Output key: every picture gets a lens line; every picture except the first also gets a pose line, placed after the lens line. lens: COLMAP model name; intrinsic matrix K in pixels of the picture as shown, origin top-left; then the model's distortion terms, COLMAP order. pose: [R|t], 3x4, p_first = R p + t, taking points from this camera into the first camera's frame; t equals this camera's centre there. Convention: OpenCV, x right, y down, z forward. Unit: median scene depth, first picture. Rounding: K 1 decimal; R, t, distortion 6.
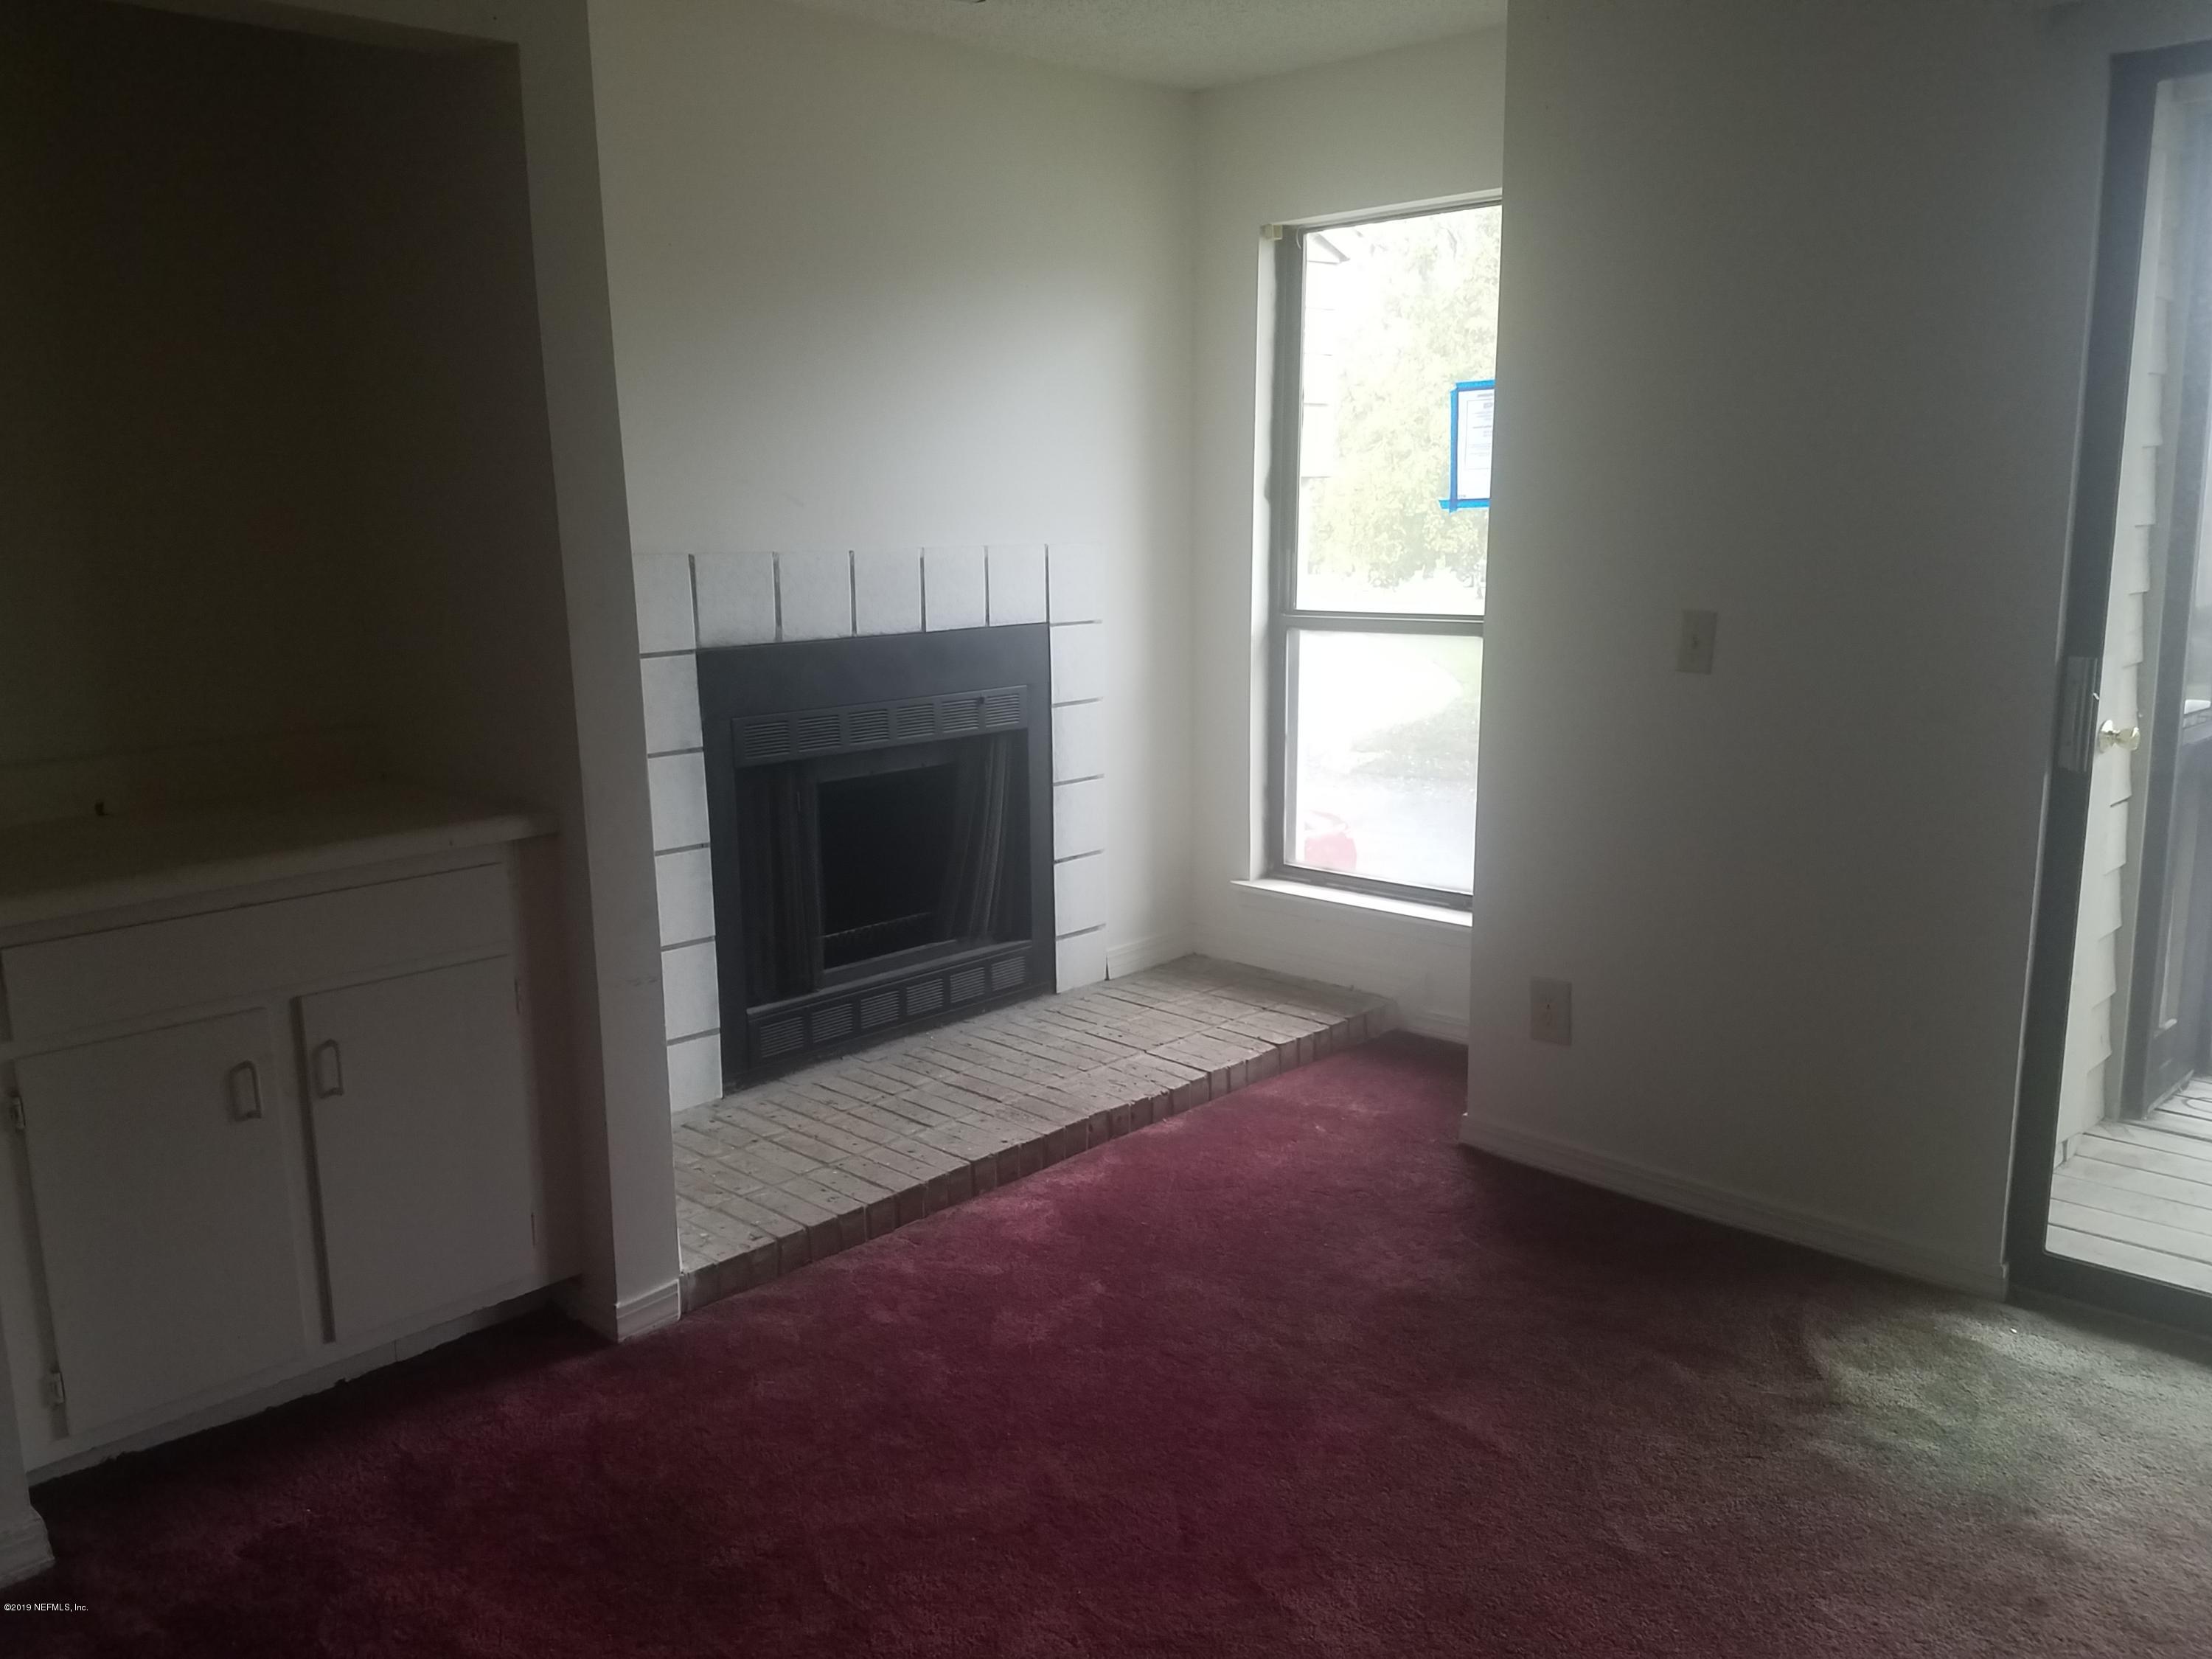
lens RADIAL K [[1754.8, 0, 1099.5], [0, 1754.8, 824.2], [0, 0, 1]] dist [0.086099, -0.143521]
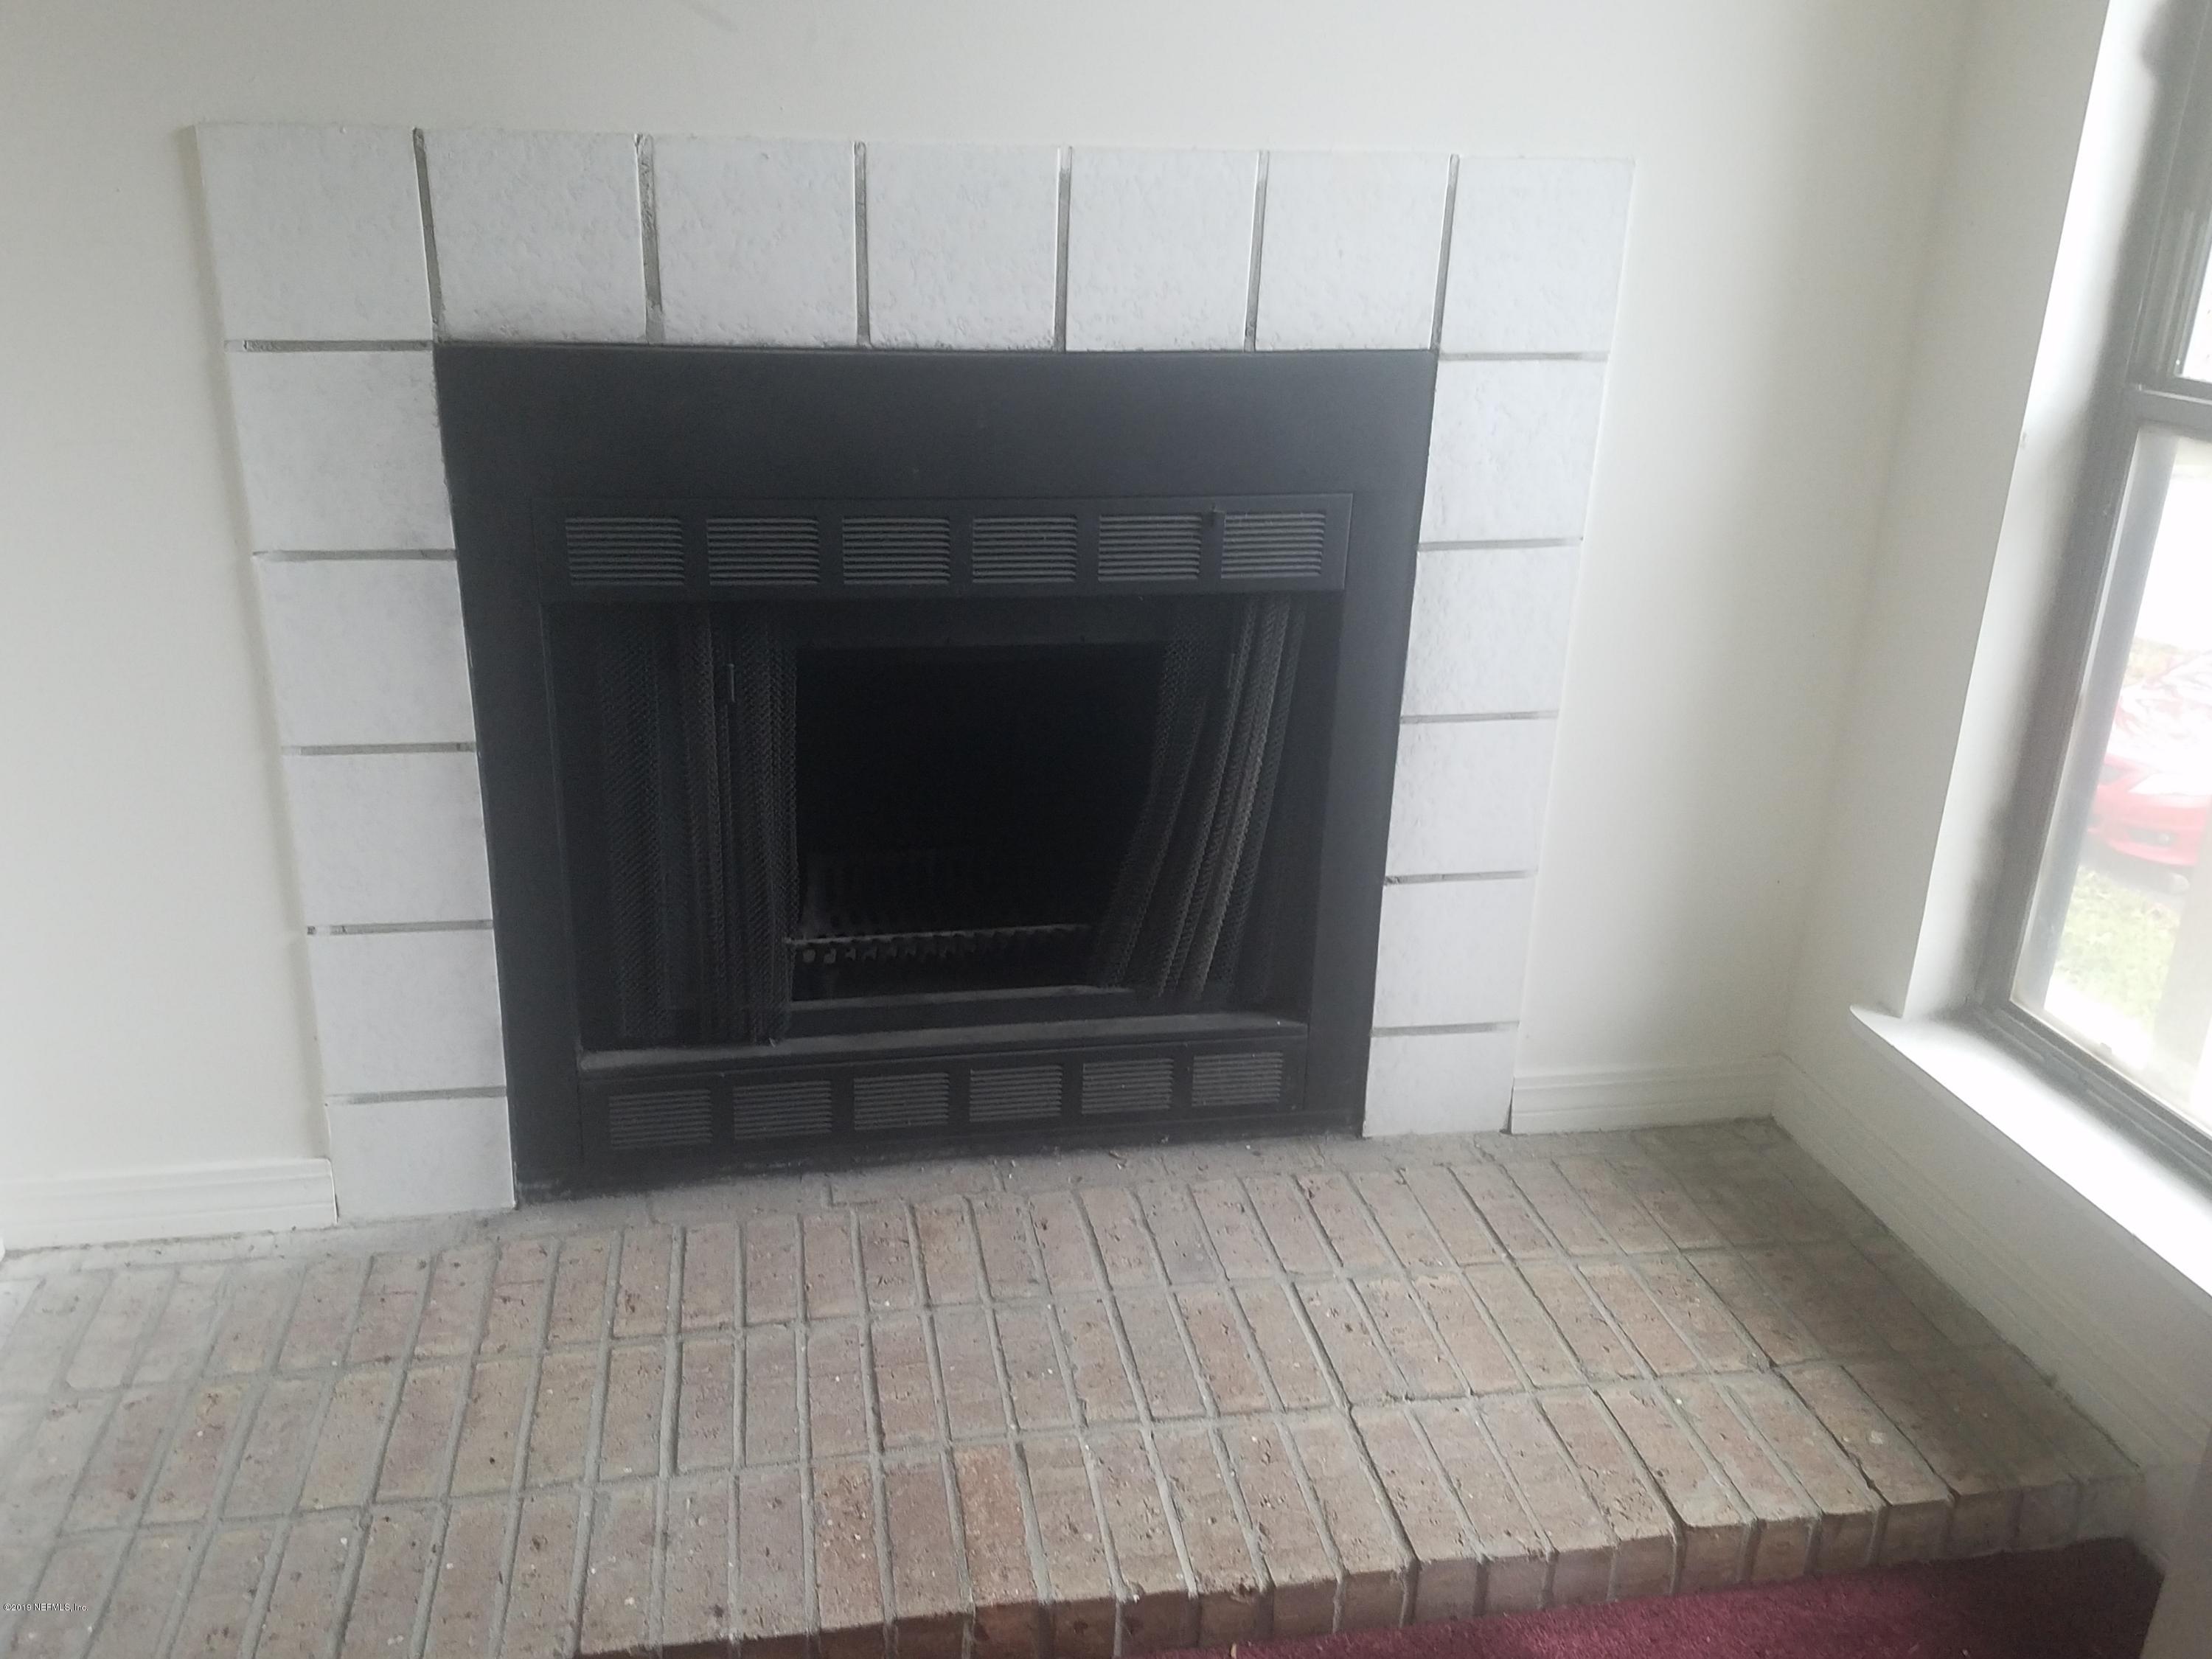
lens RADIAL K [[1754.8, 0, 1109.2], [0, 1754.8, 786.1], [0, 0, 1]] dist [0.086099, -0.143521]
pose [[0.798648, 0.238650, -0.552456, 0.181561], [-0.141340, 0.966714, 0.213275, -0.099426], [0.584965, -0.092247, 0.805796, 0.639598]]
